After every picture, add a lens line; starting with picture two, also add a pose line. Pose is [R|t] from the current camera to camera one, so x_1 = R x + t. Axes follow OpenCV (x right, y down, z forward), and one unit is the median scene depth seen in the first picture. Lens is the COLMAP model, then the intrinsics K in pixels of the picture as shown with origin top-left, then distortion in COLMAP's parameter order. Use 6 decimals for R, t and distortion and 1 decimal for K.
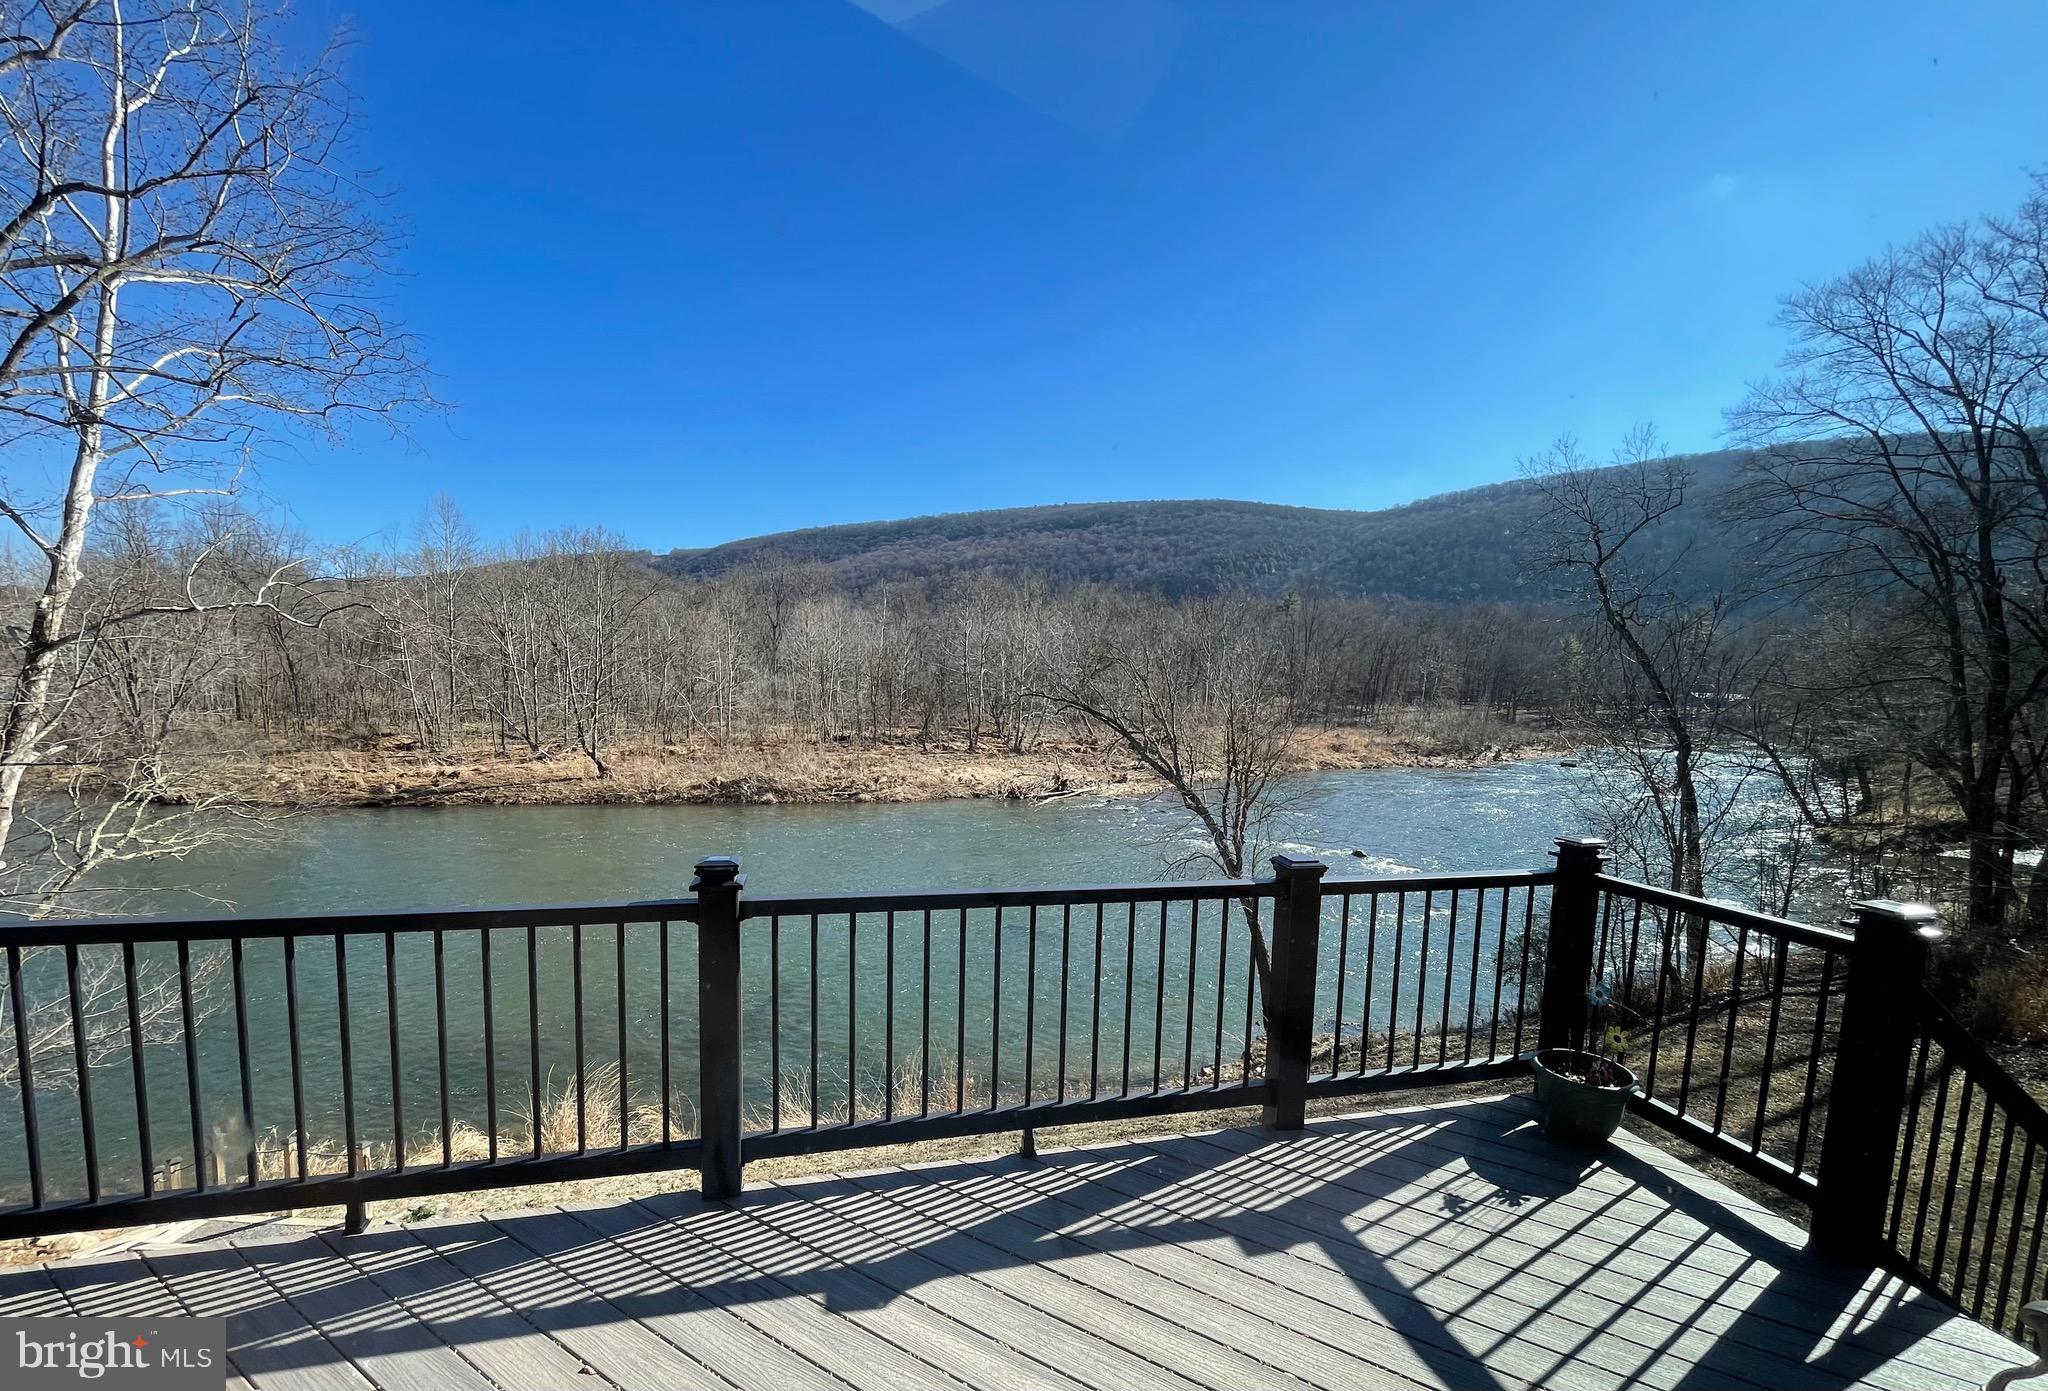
lens RADIAL K [[829.9, 0, 1020.1], [0, 829.9, 766.4], [0, 0, 1]] dist [-0.000545, -0.000243]
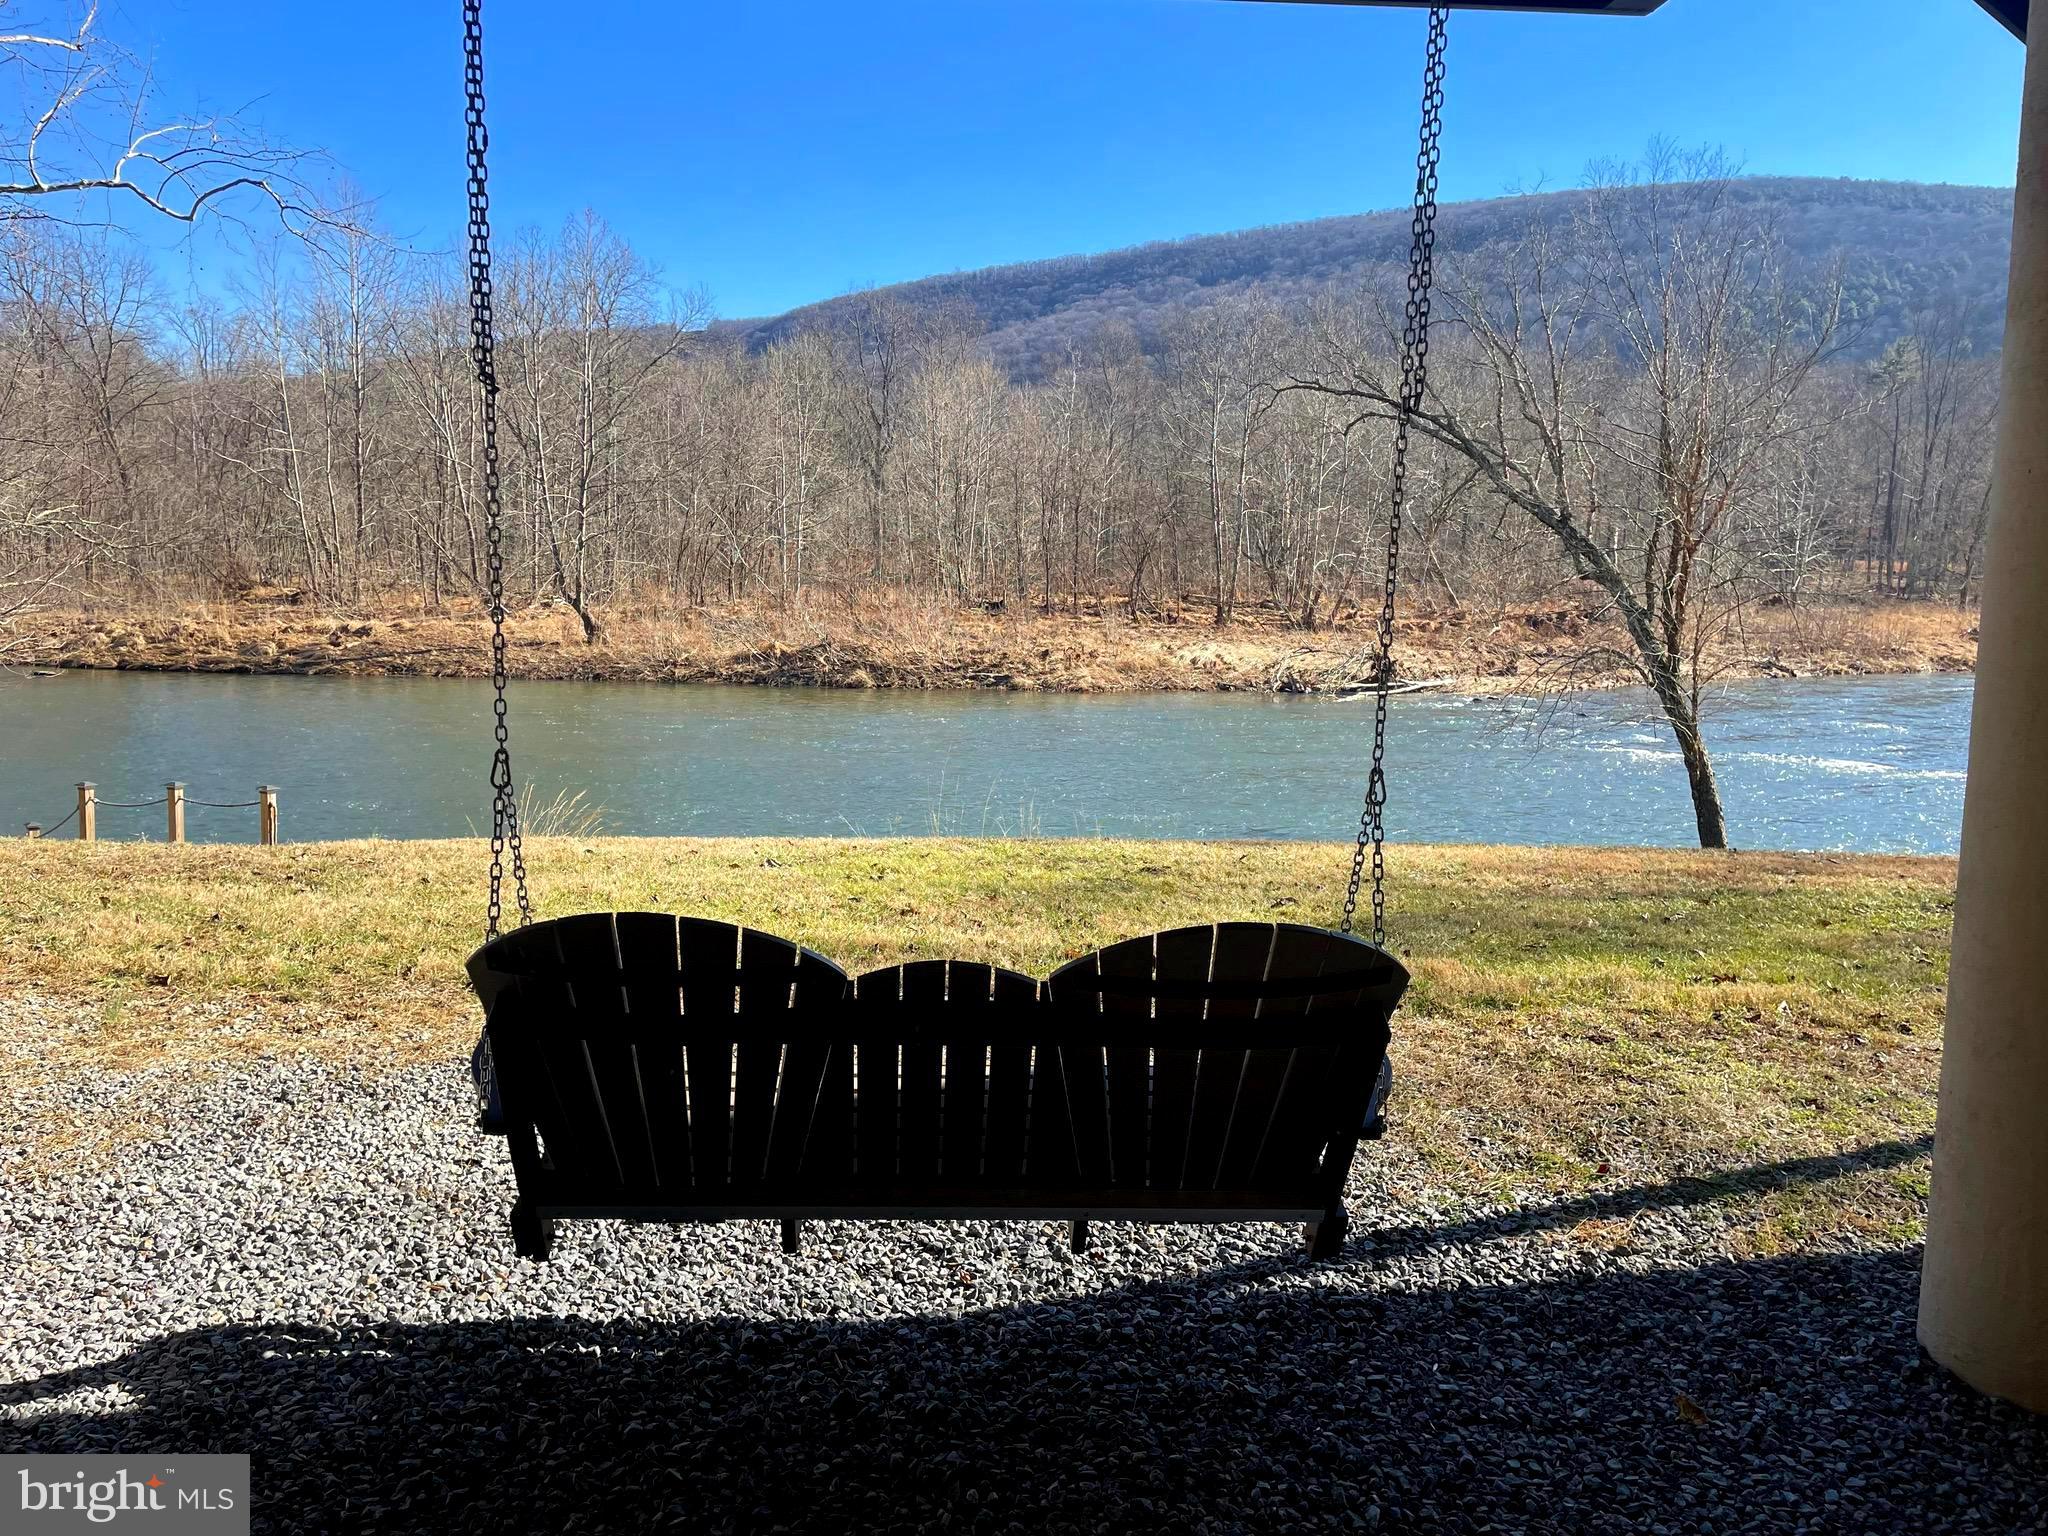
lens RADIAL K [[1538.5, 0, 1020.6], [0, 1538.5, 738.4], [0, 0, 1]] dist [0.102878, -0.127867]
pose [[0.980593, 0.020227, -0.195008, 0.014152], [-0.017296, 0.999711, 0.016718, 0.049318], [0.195290, -0.013021, 0.980659, -0.026143]]
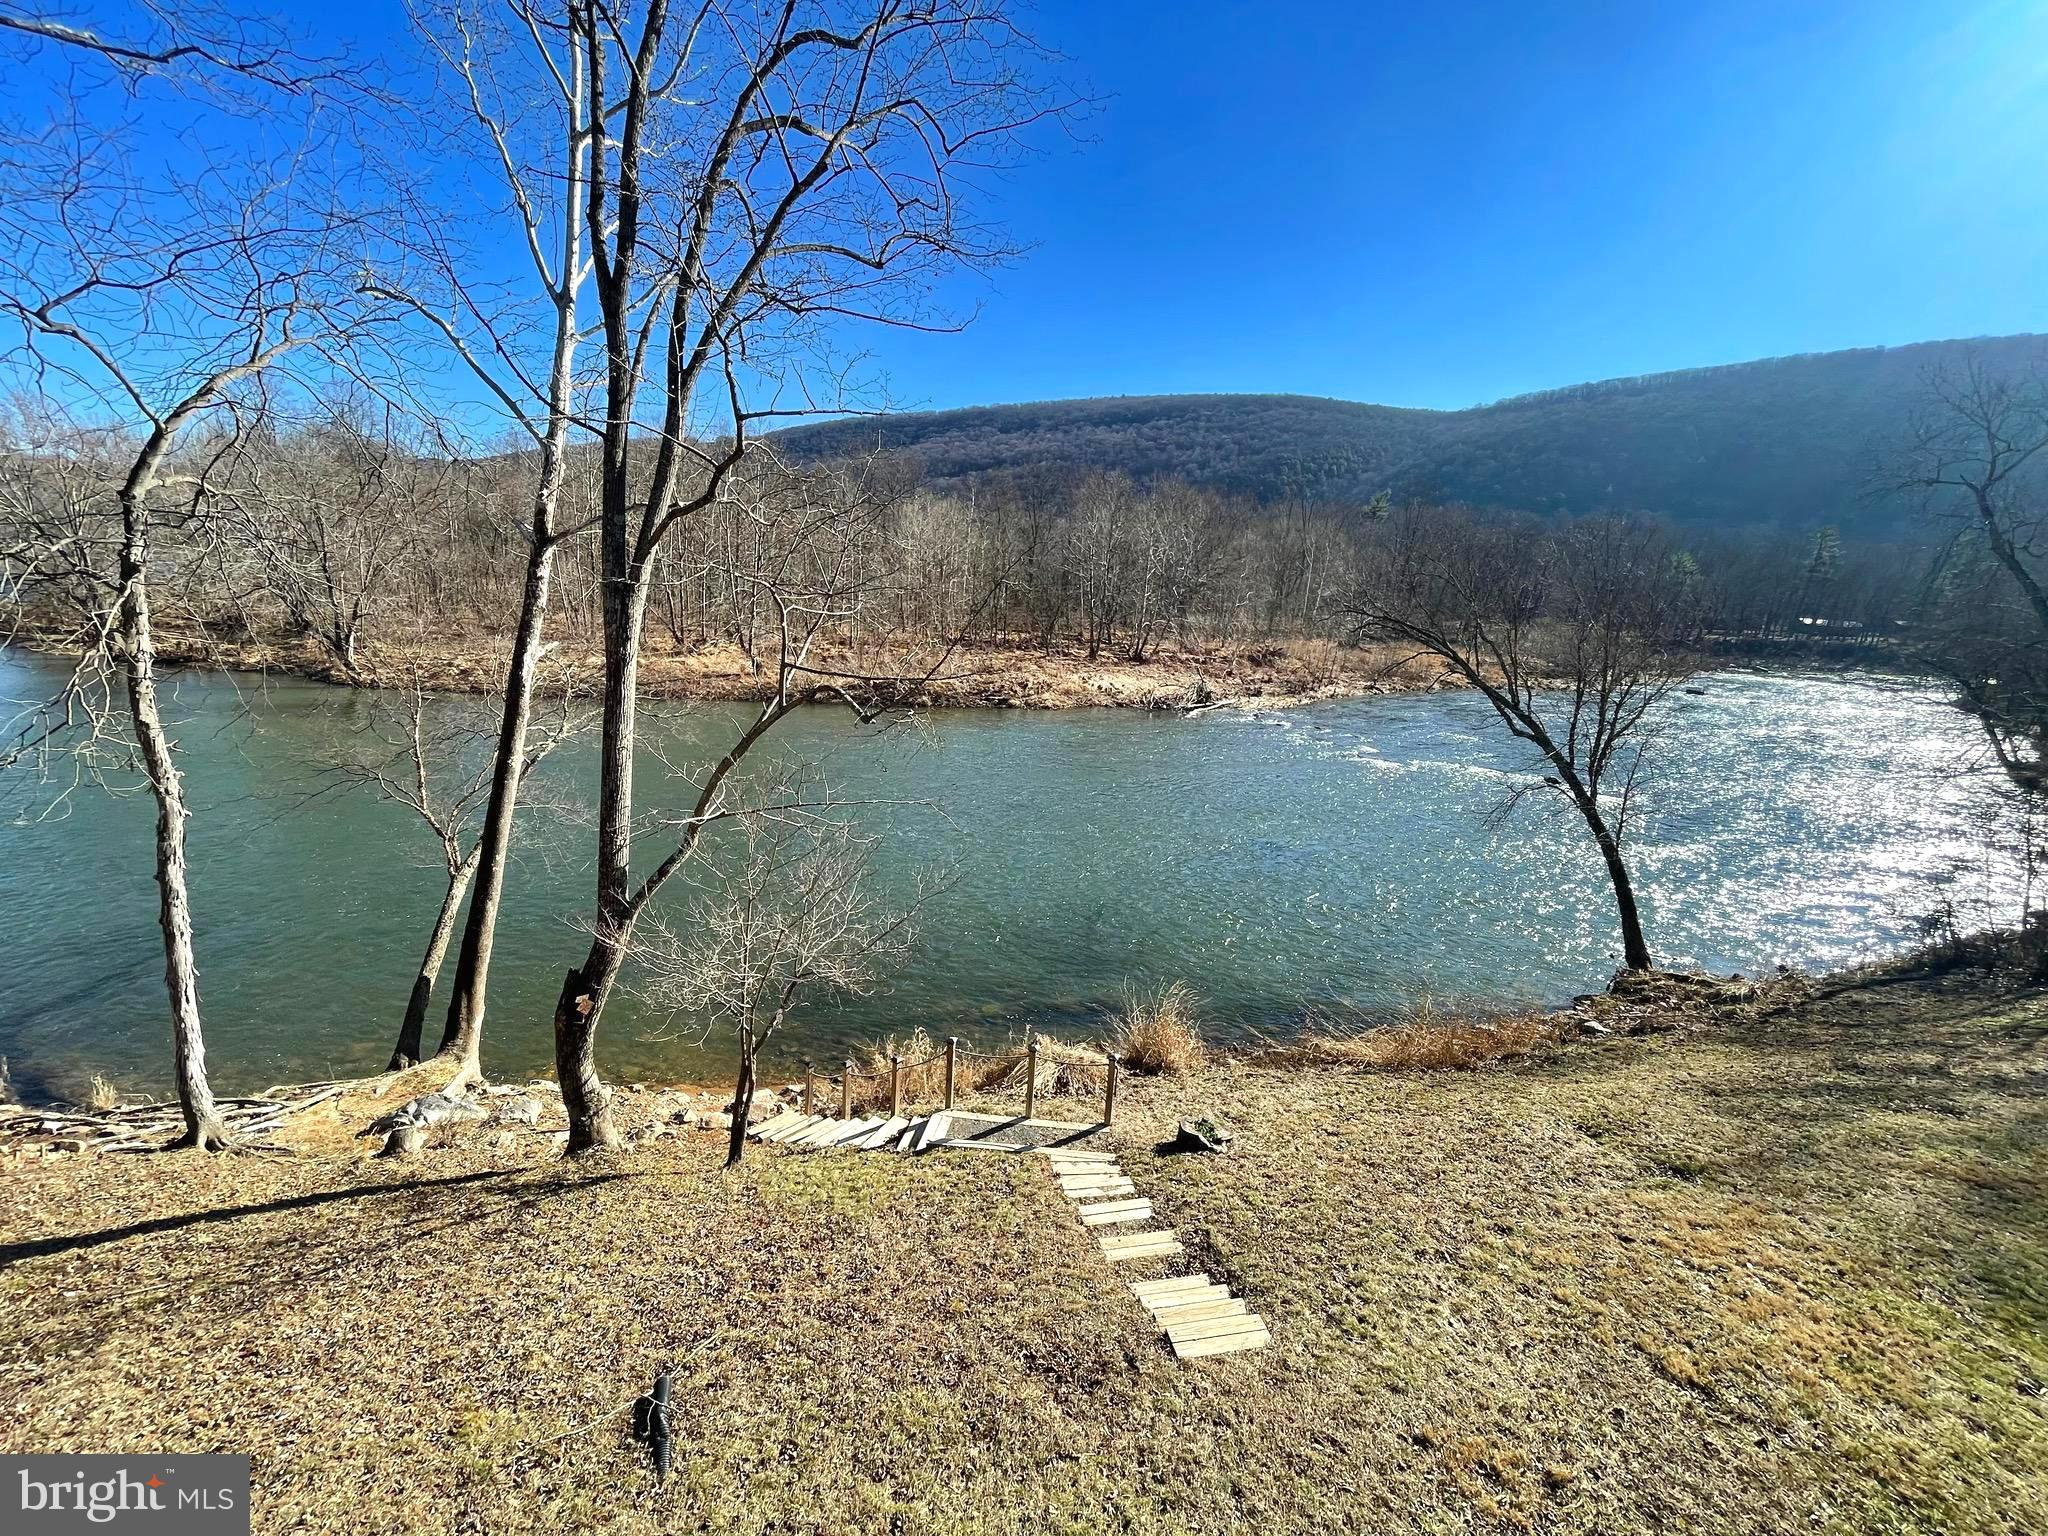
lens RADIAL K [[828.0, 0, 1020.9], [0, 828.0, 768.7], [0, 0, 1]] dist [-0.003474, -0.000038]
pose [[0.998343, 0.038455, -0.042811, -0.114173], [-0.033132, 0.992370, 0.118762, -0.002138], [0.047051, -0.117147, 0.991999, 0.002729]]
